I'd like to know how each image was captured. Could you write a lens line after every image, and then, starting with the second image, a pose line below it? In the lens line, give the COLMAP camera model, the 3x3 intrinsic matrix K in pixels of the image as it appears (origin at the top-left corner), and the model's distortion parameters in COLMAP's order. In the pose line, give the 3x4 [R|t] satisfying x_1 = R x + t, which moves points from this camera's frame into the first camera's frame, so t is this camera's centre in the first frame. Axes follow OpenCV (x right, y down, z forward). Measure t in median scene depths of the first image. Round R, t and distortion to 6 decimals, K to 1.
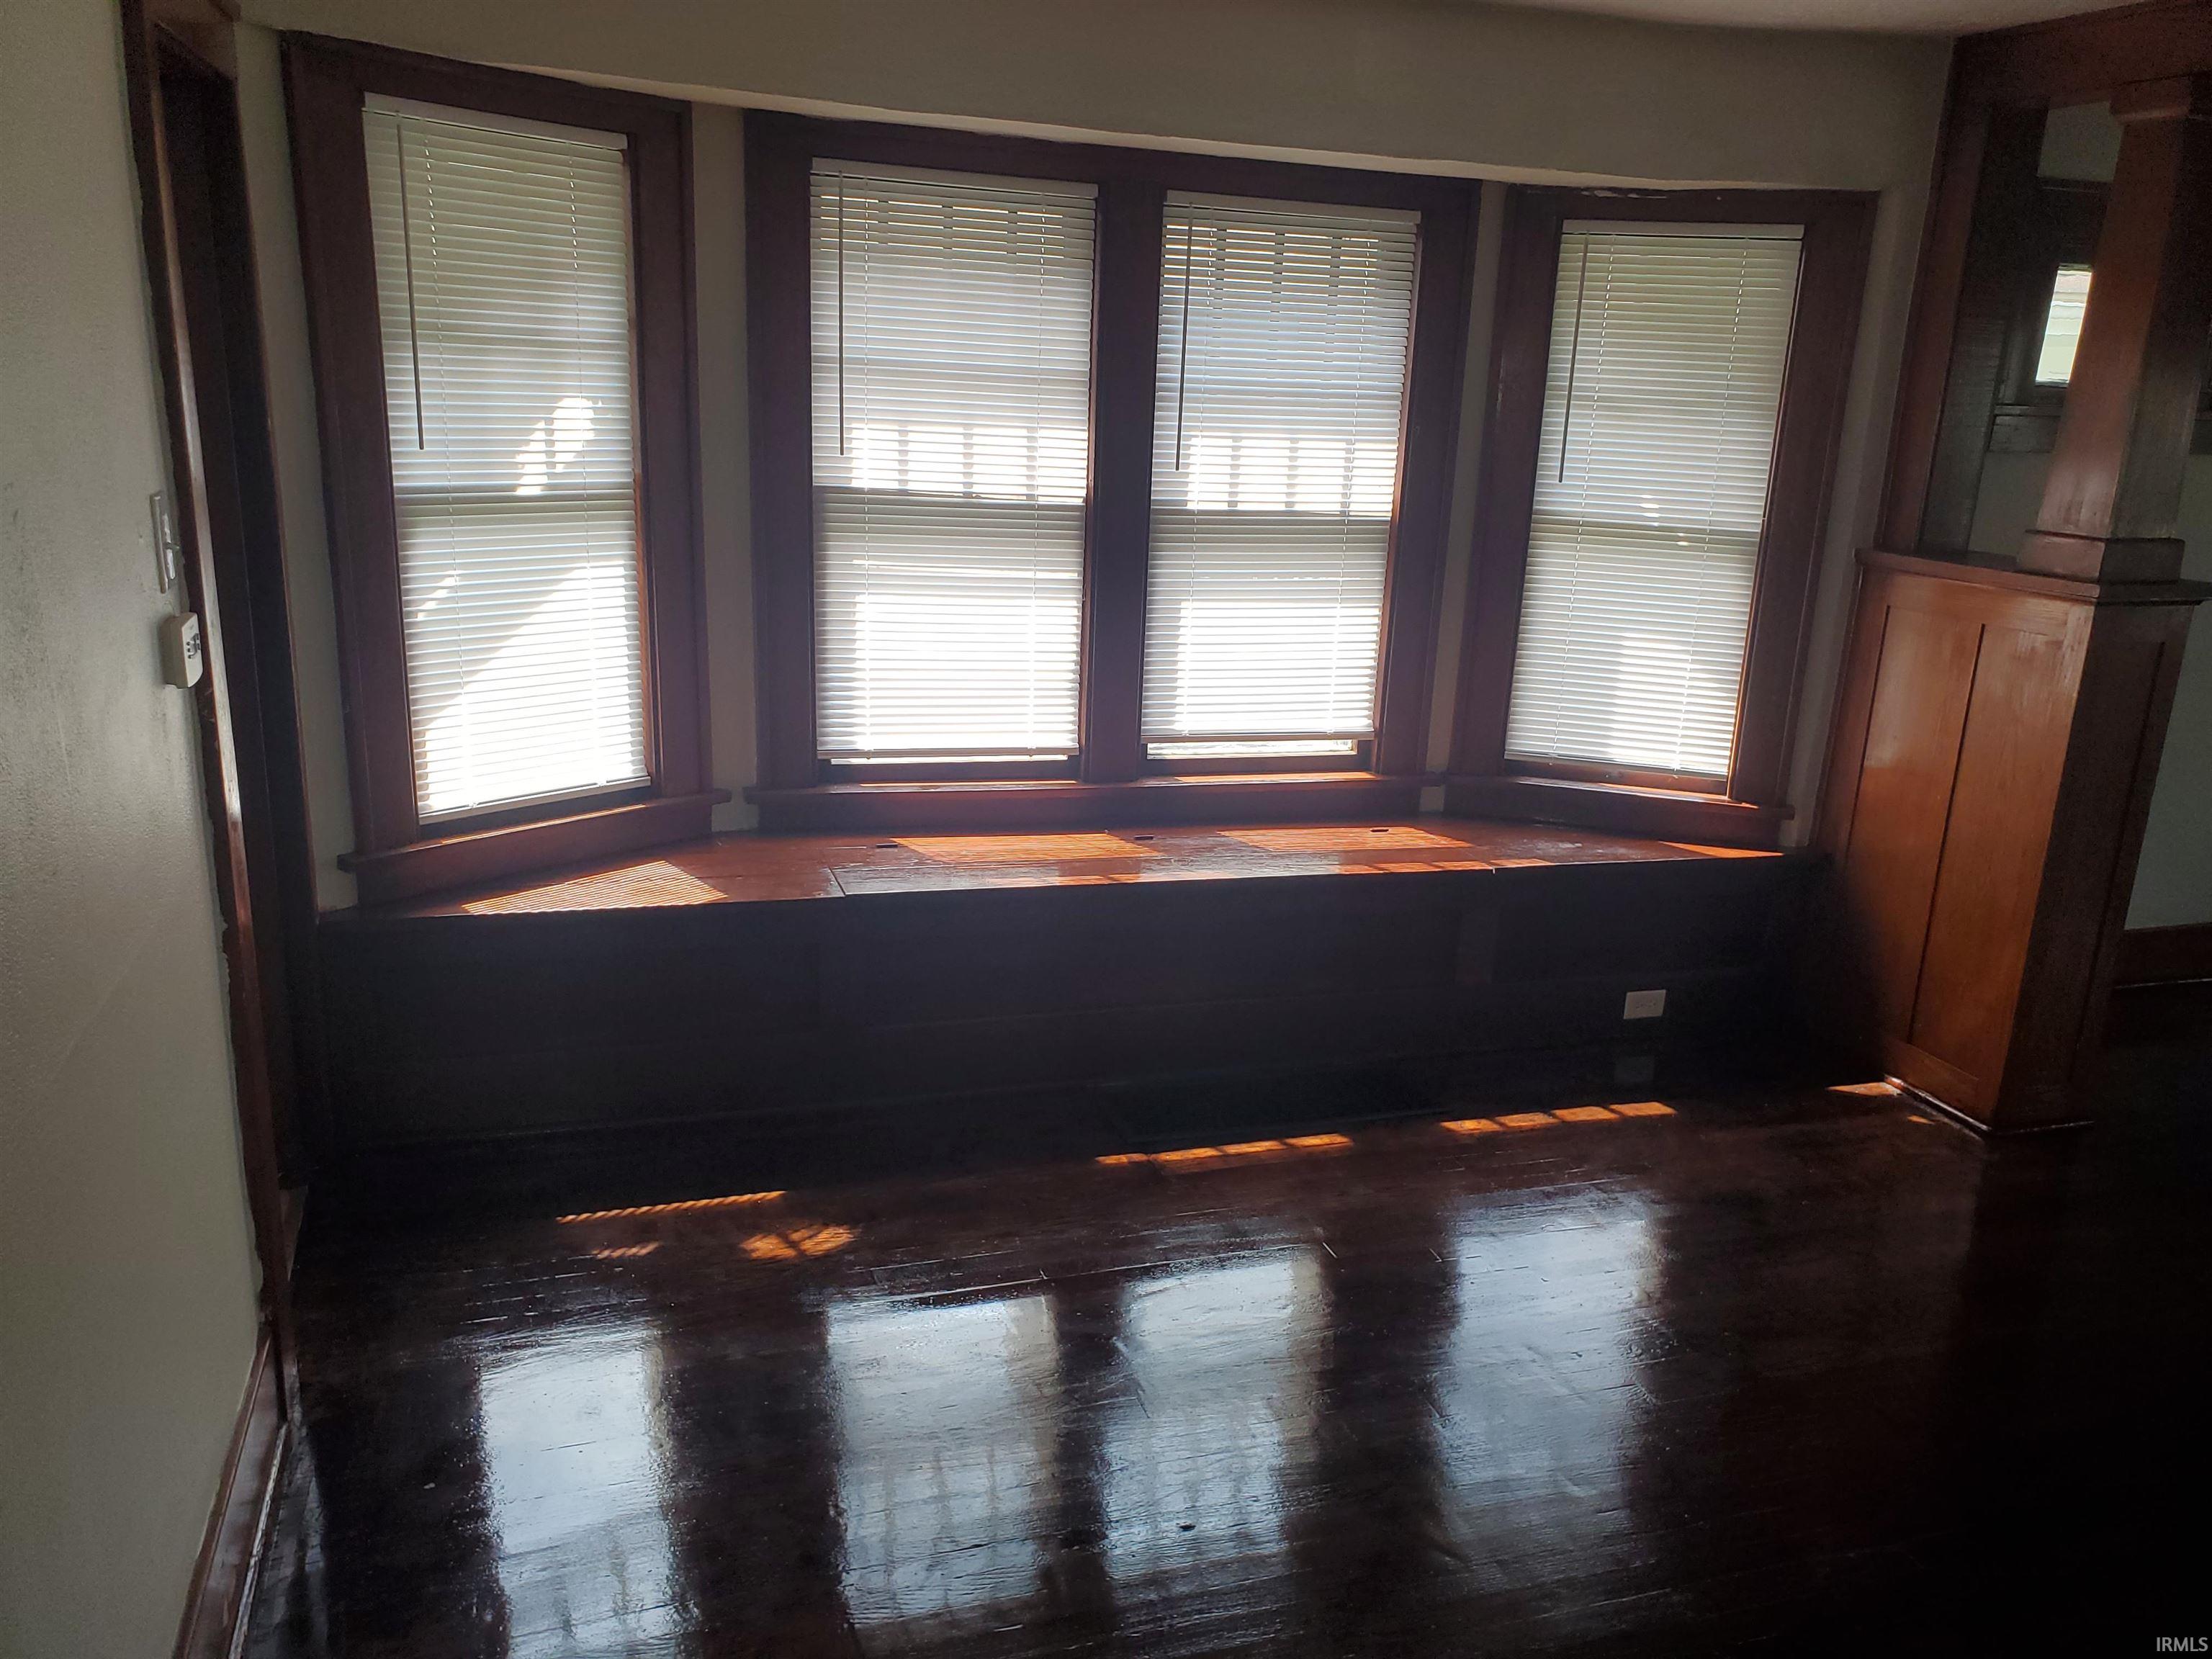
lens RADIAL K [[1700.3, 0, 1106.0], [0, 1700.3, 829.5], [0, 0, 1]] dist [0.084357, -0.000112]
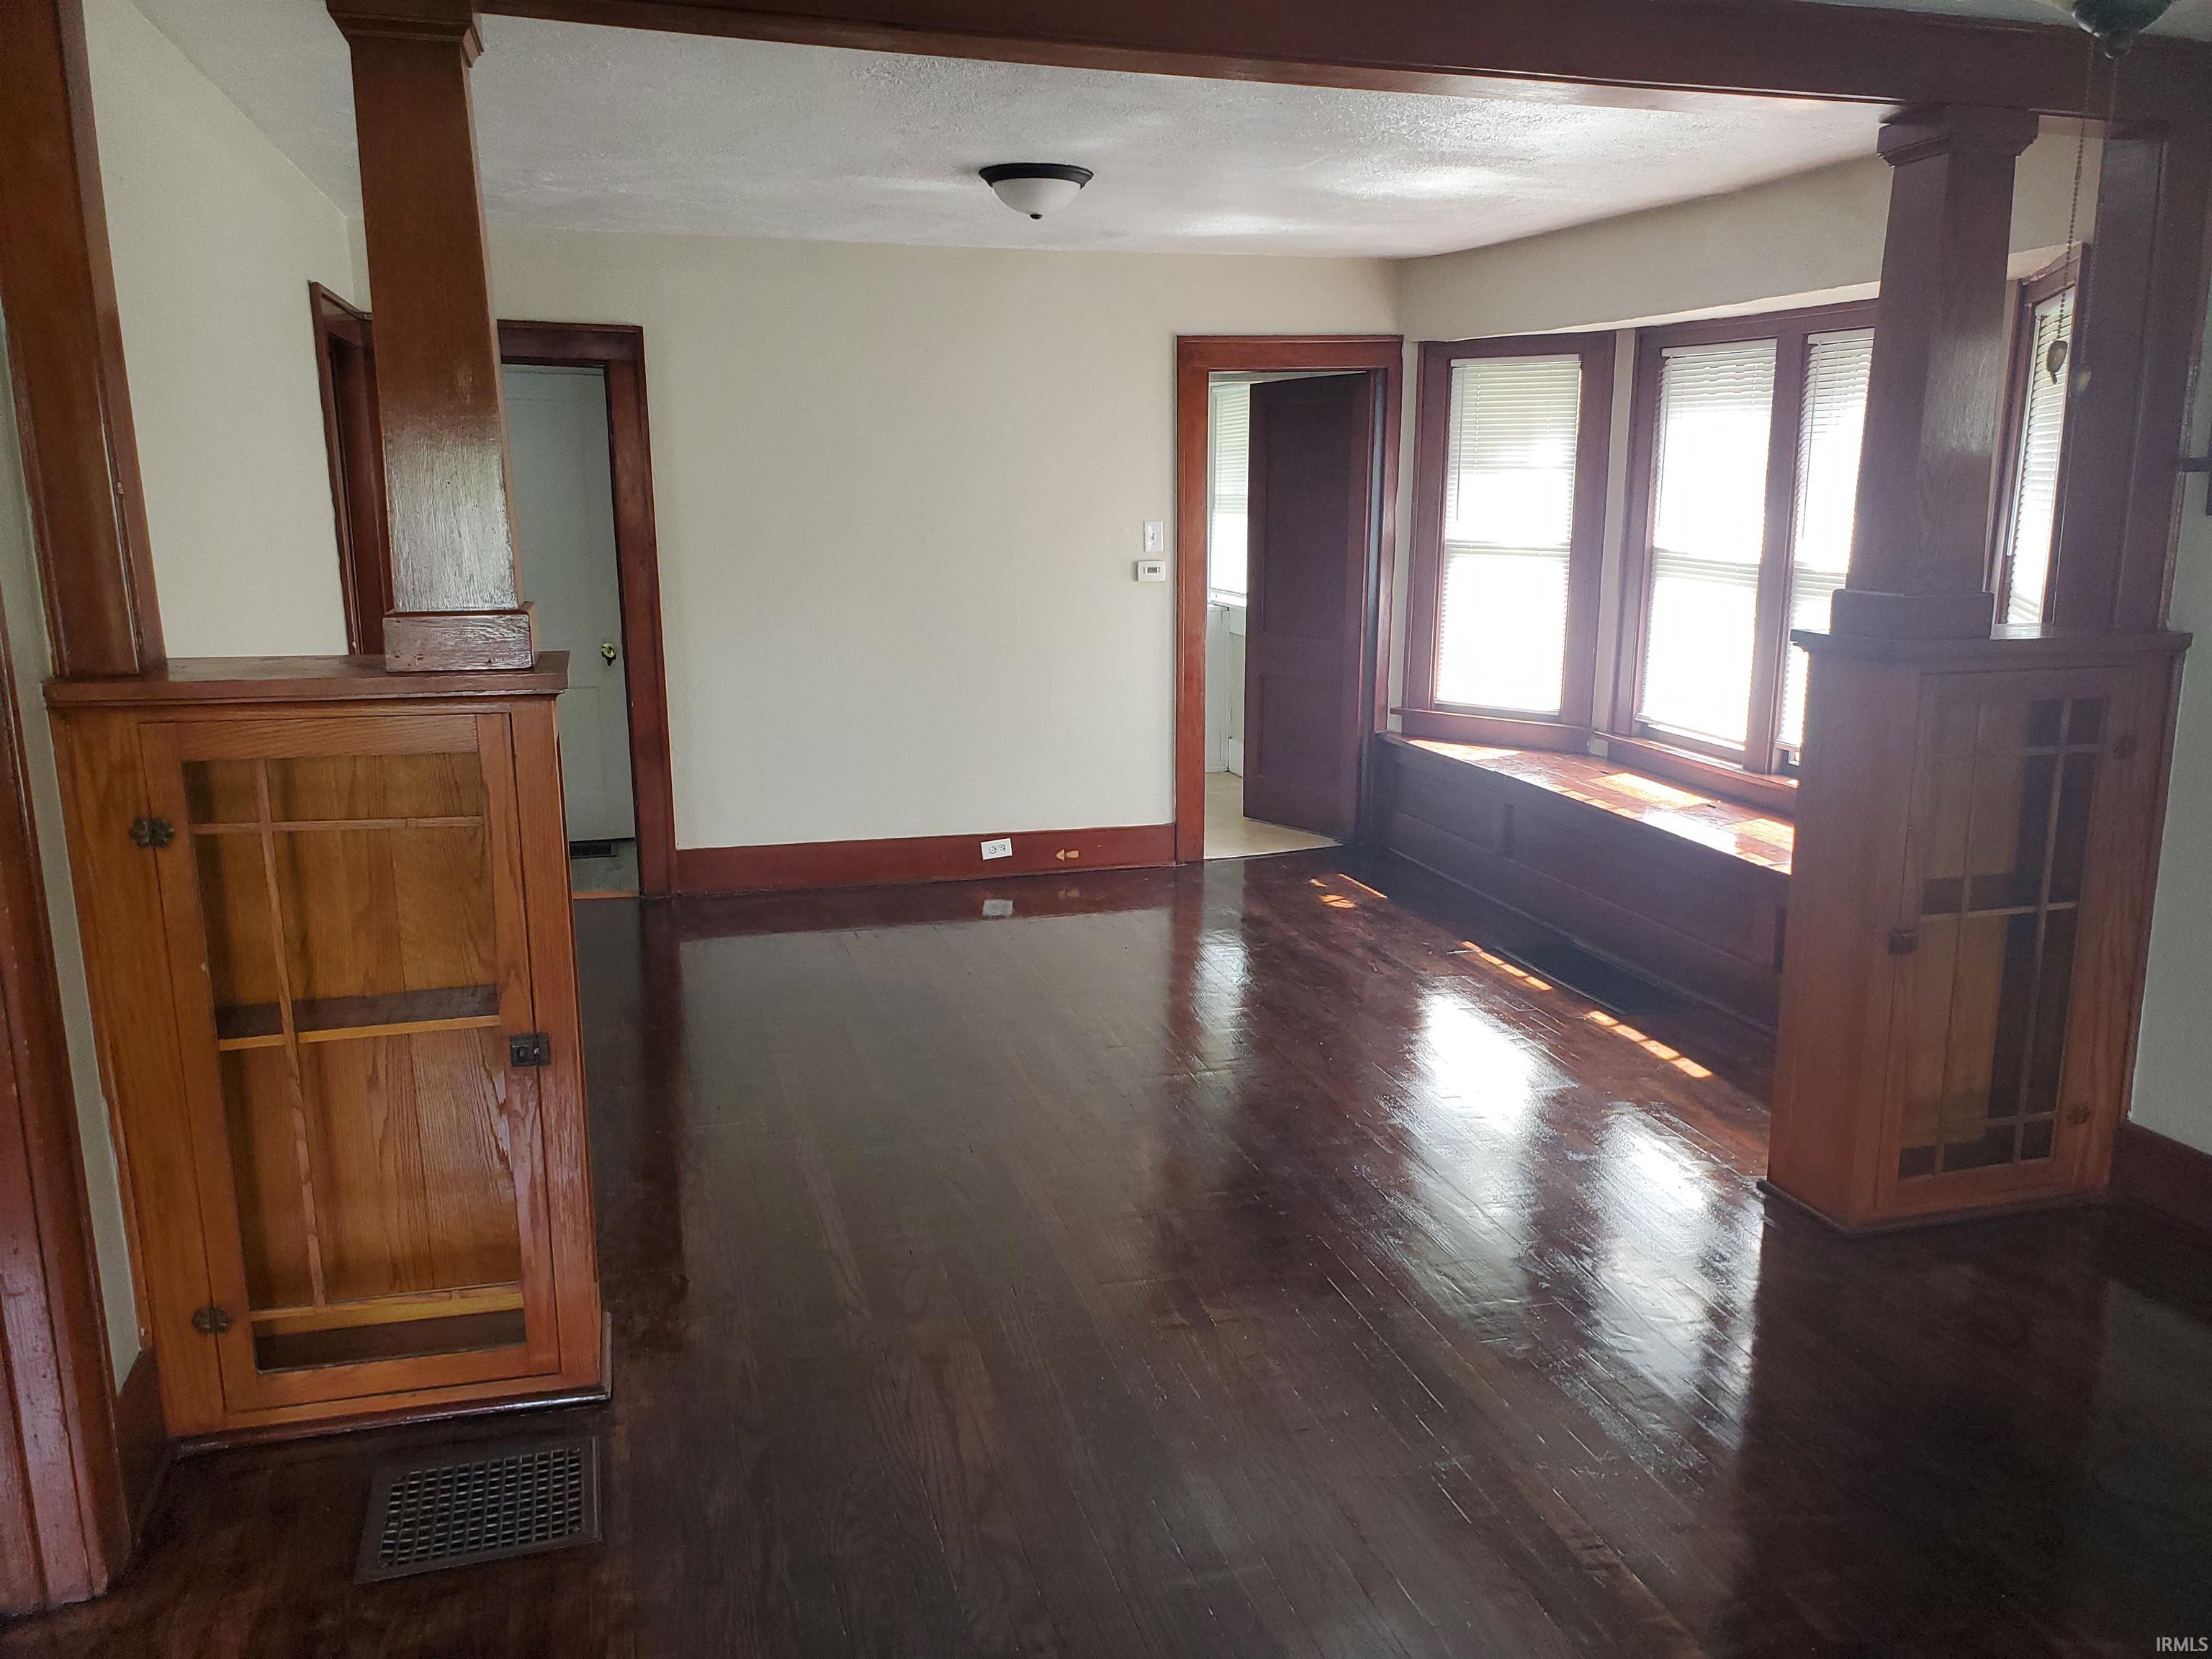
lens RADIAL K [[1714.9, 0, 1106.0], [0, 1714.9, 829.5], [0, 0, 1]] dist [0.021887, 0.001190]
pose [[-0.023333, 0.163252, -0.986308, 1.501563], [-0.267542, 0.949573, 0.163501, -0.079111], [0.963264, 0.267694, 0.021520, 0.565164]]
